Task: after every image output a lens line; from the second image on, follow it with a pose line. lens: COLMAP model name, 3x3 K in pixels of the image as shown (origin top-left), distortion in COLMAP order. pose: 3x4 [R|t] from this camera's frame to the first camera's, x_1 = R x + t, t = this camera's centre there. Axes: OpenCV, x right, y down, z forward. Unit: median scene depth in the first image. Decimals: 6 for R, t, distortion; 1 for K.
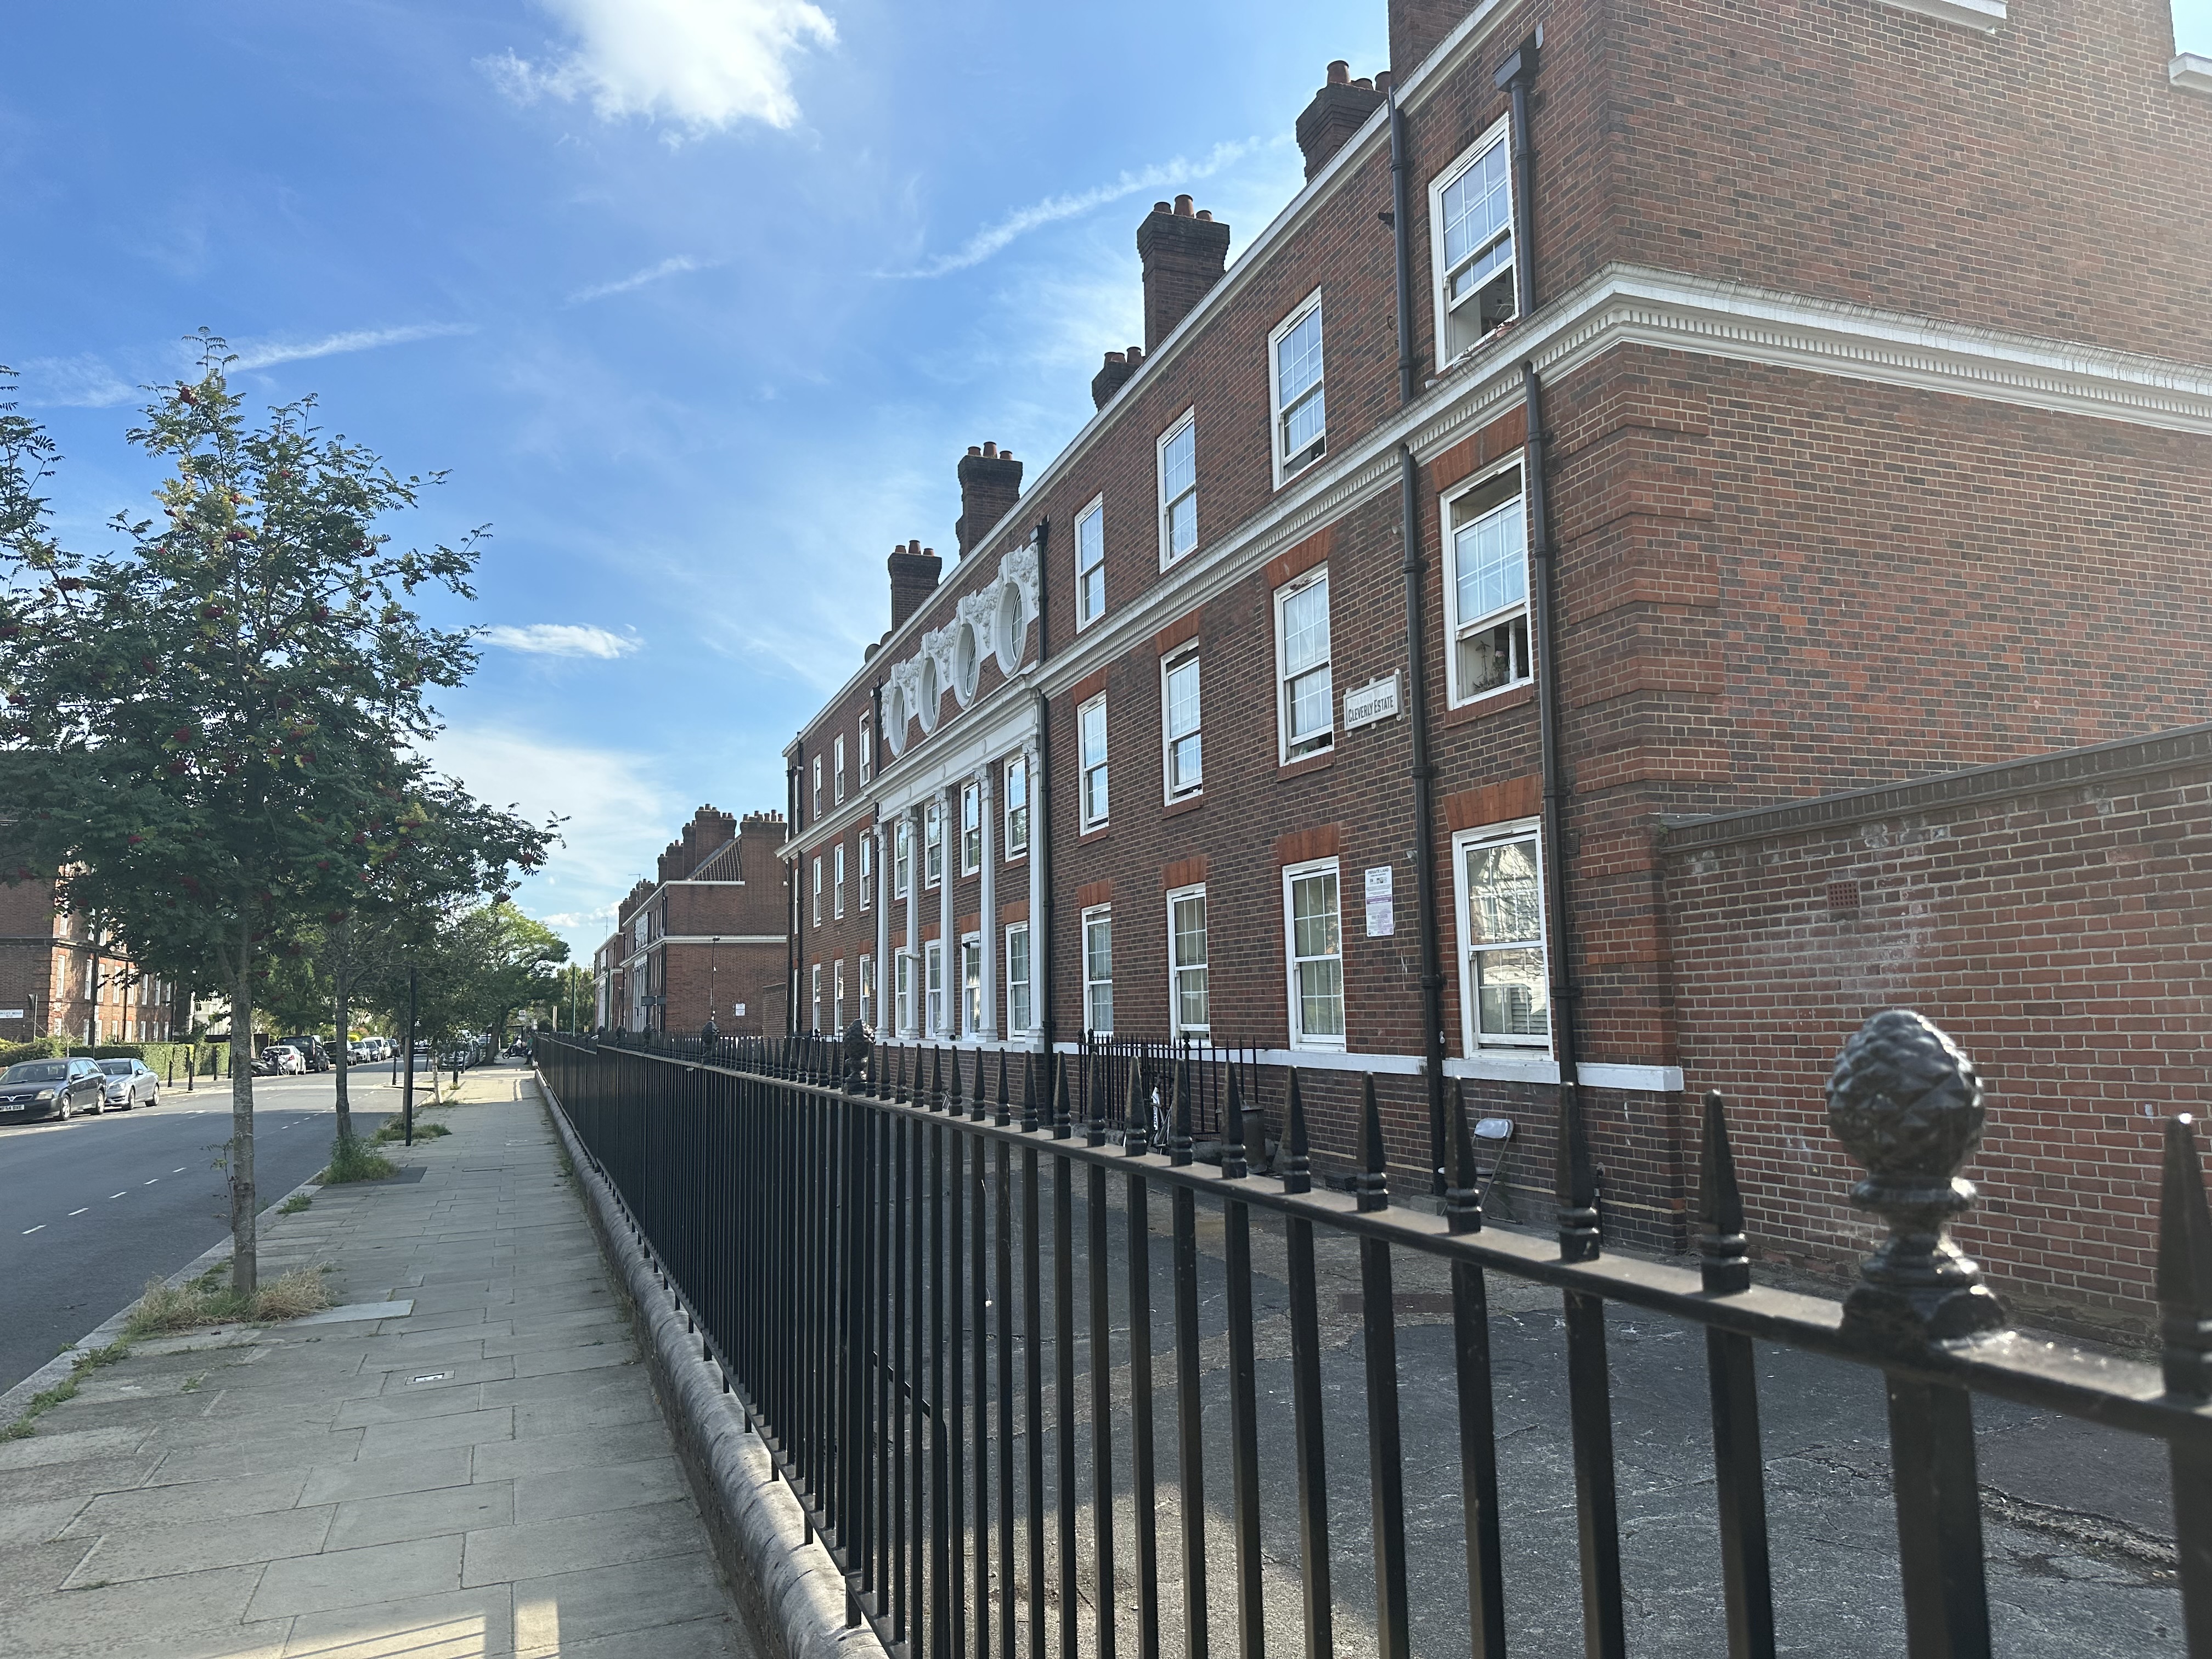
lens RADIAL K [[1563.7, 0, 1075.7], [0, 1563.7, 824.2], [0, 0, 1]] dist [0.059428, -0.074909]
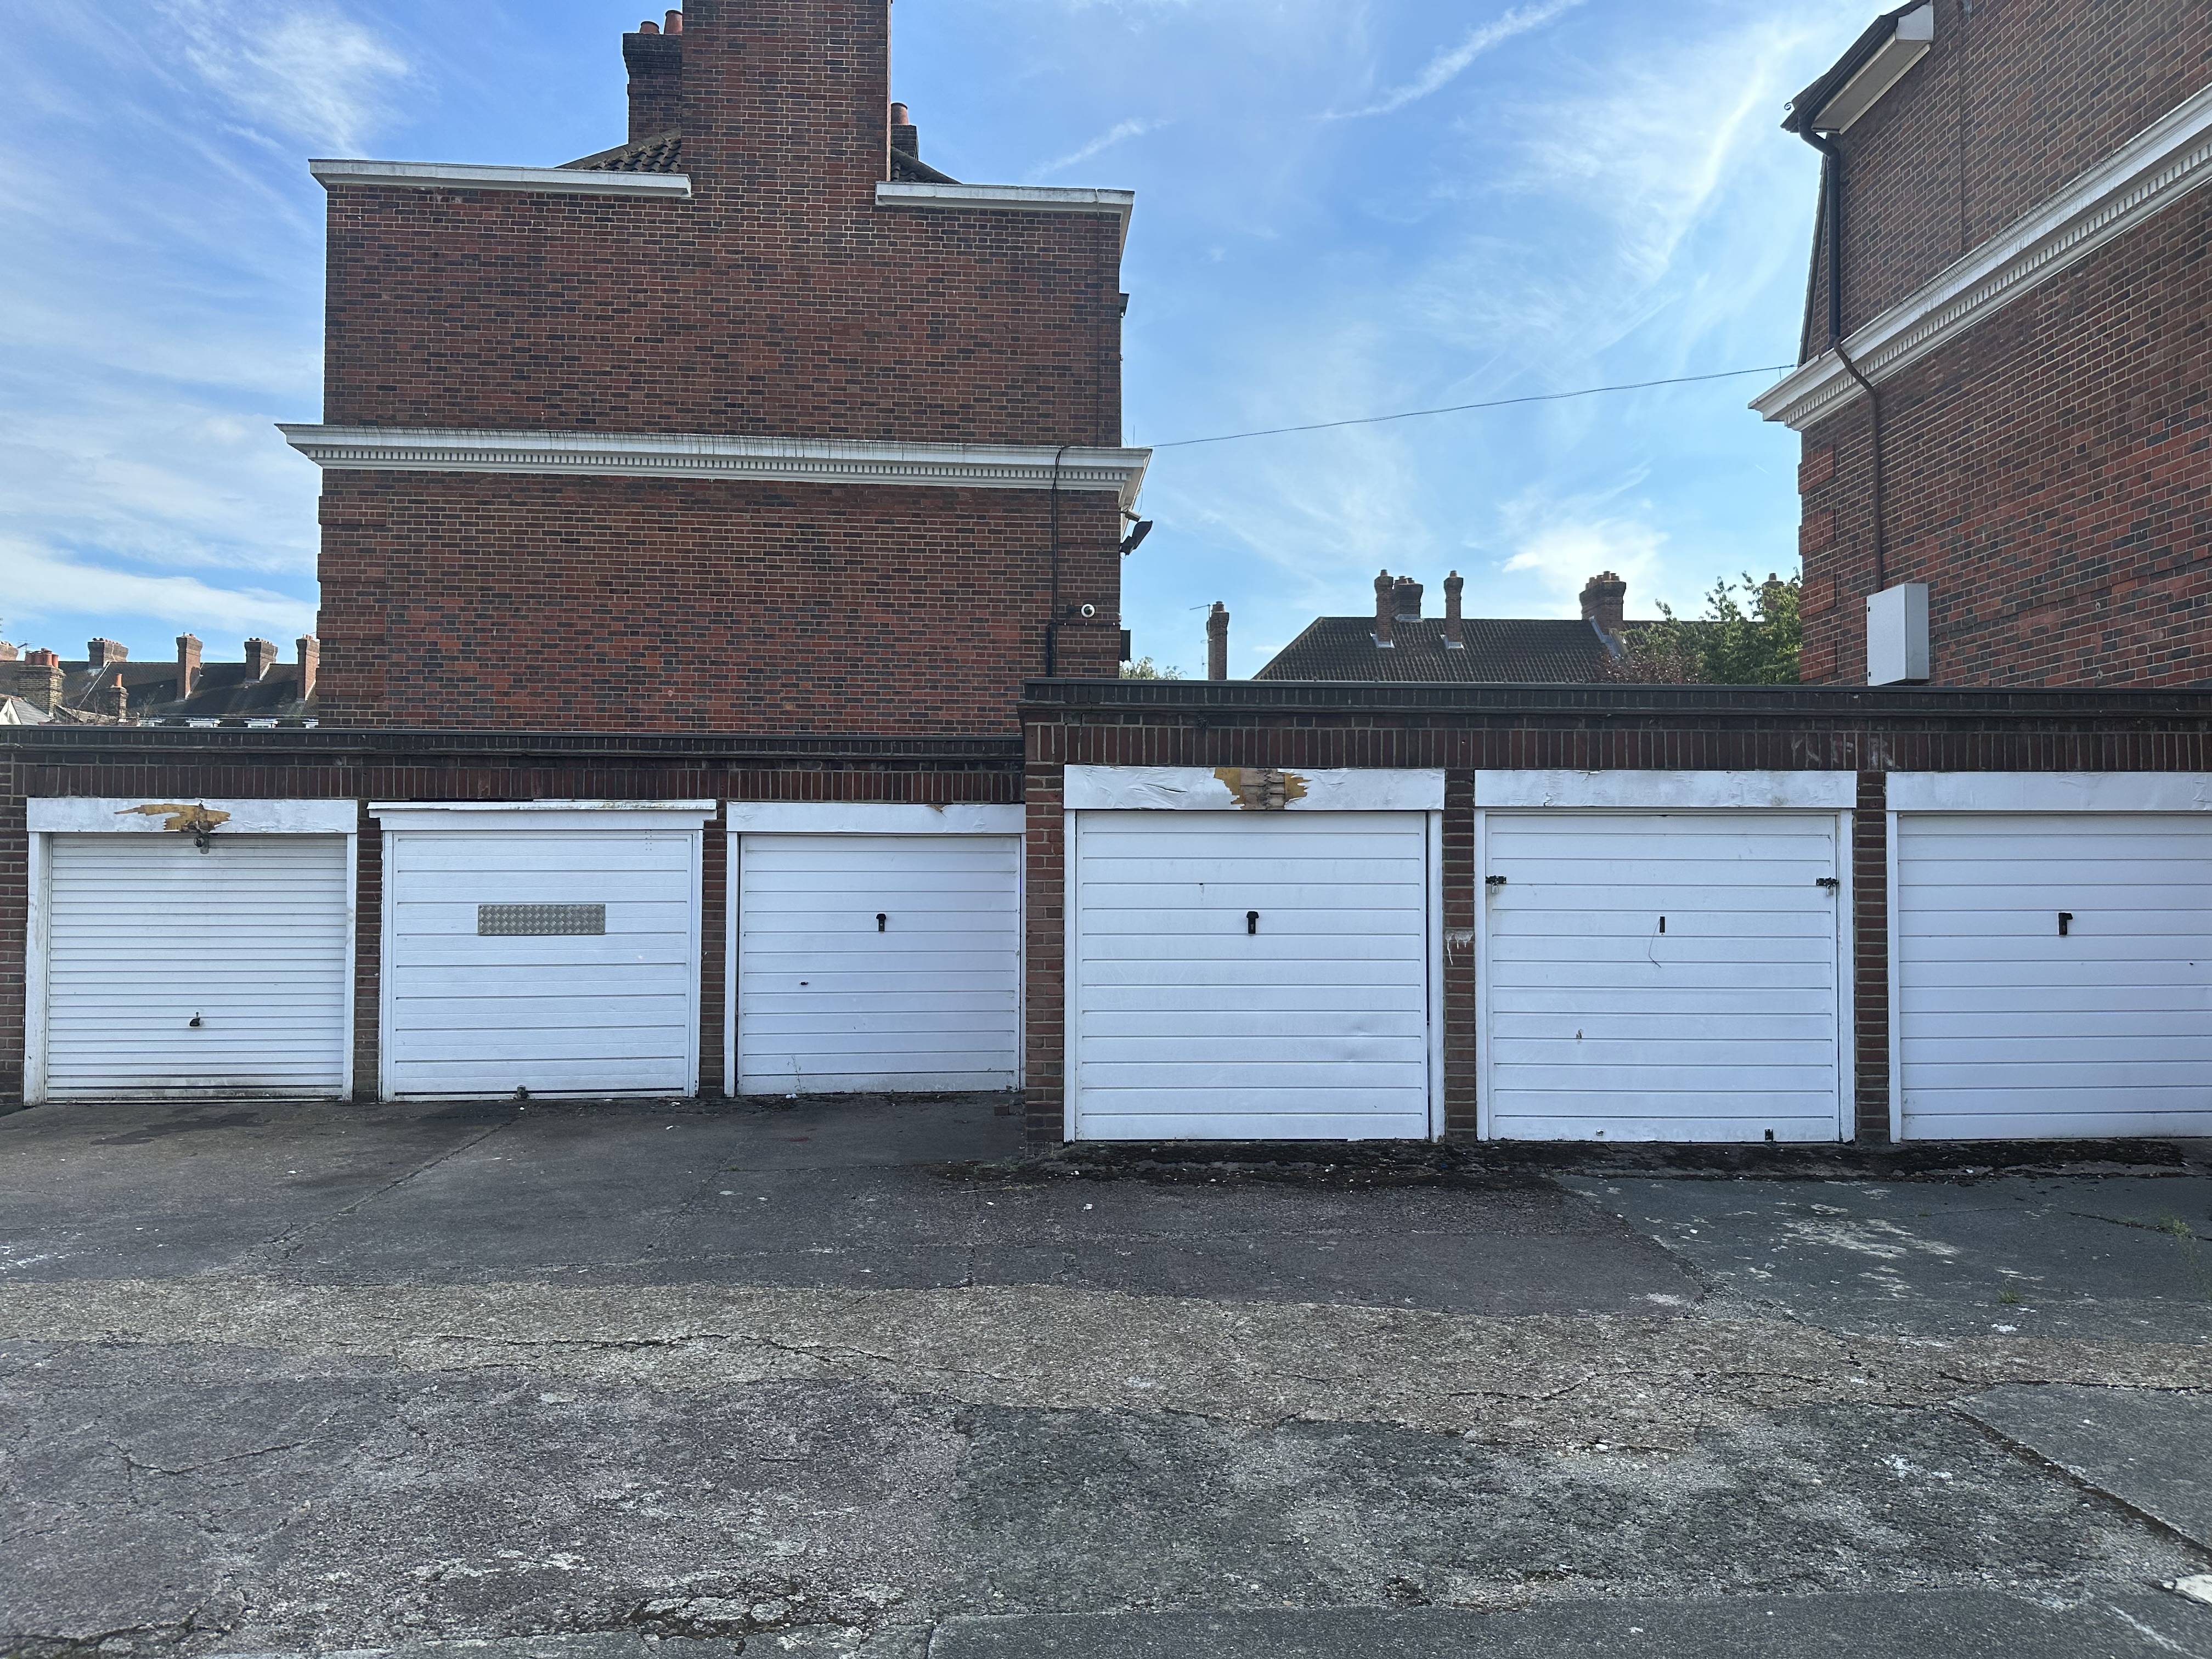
lens RADIAL K [[1563.7, 0, 1096.2], [0, 1563.7, 840.5], [0, 0, 1]] dist [0.059428, -0.074909]
pose [[0.961781, 0.011904, -0.273563, 1.361176], [0.013909, 0.995641, 0.092225, -0.066750], [0.273468, -0.092505, 0.957423, -0.284208]]
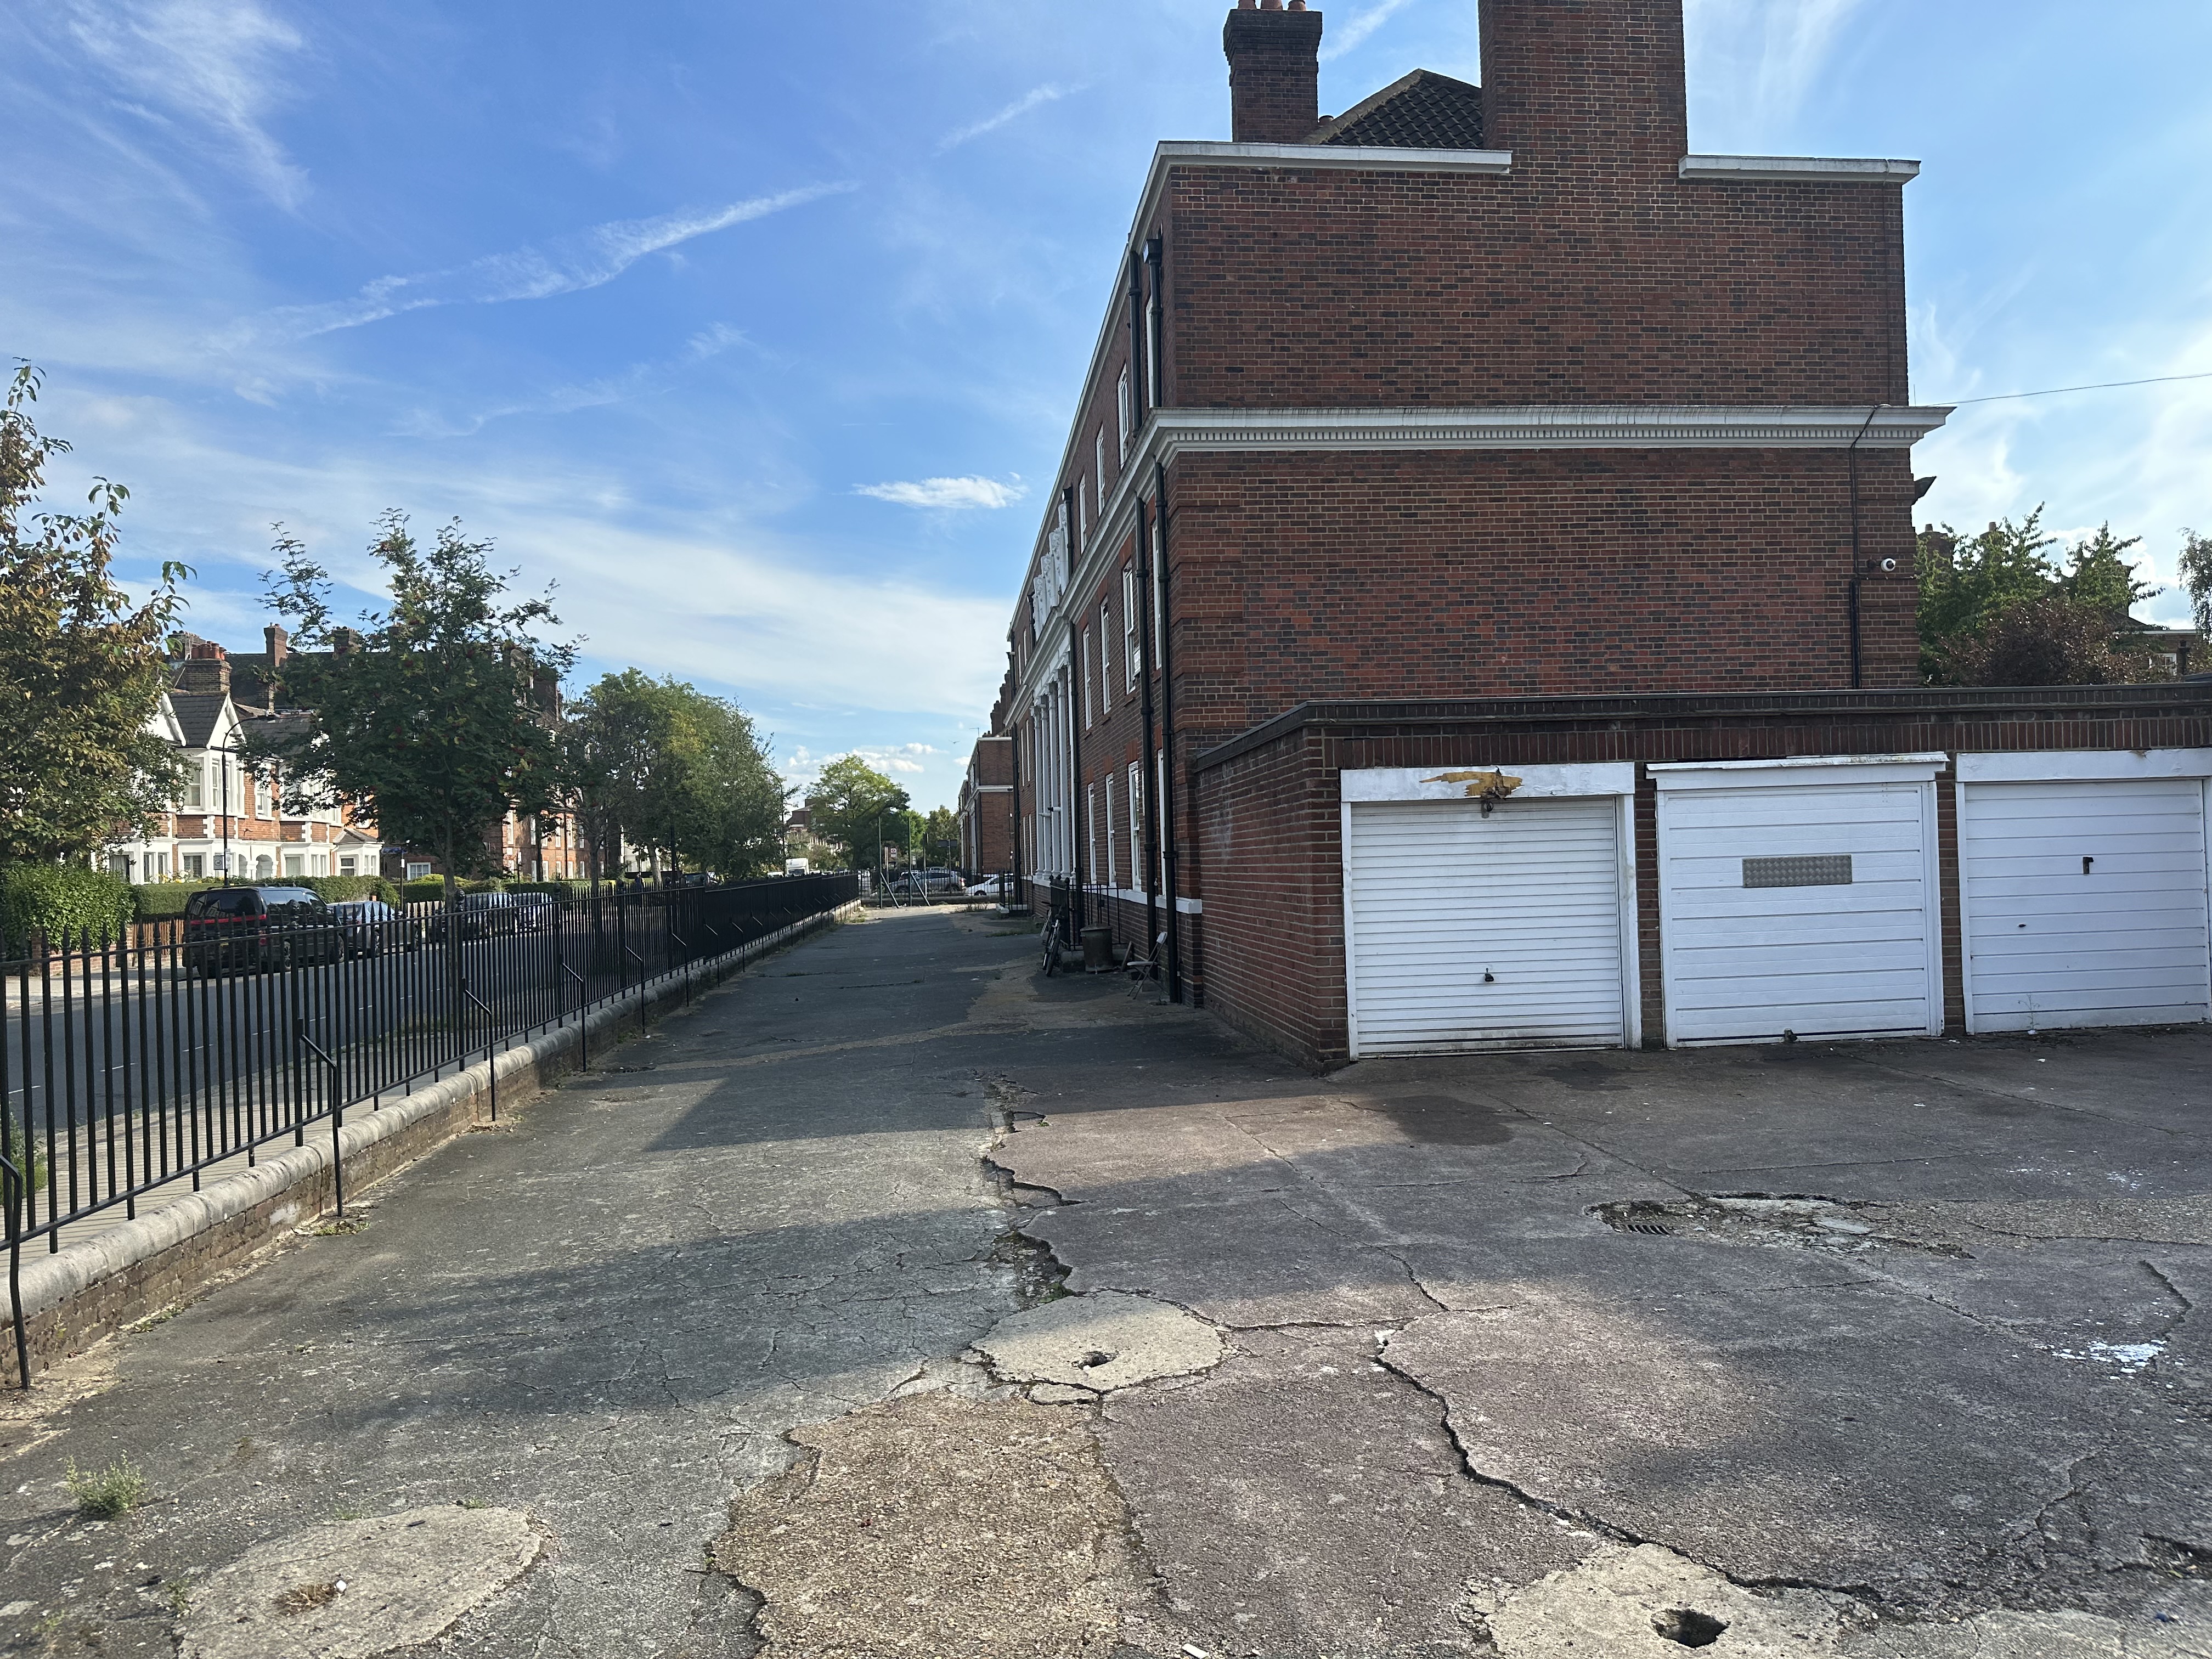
lens RADIAL K [[1563.7, 0, 1090.2], [0, 1563.7, 859.7], [0, 0, 1]] dist [0.059428, -0.074909]
pose [[0.971210, -0.010748, -0.237984, 0.570564], [0.041091, 0.991567, 0.122911, -0.085161], [0.234656, -0.129152, 0.963461, -0.542686]]
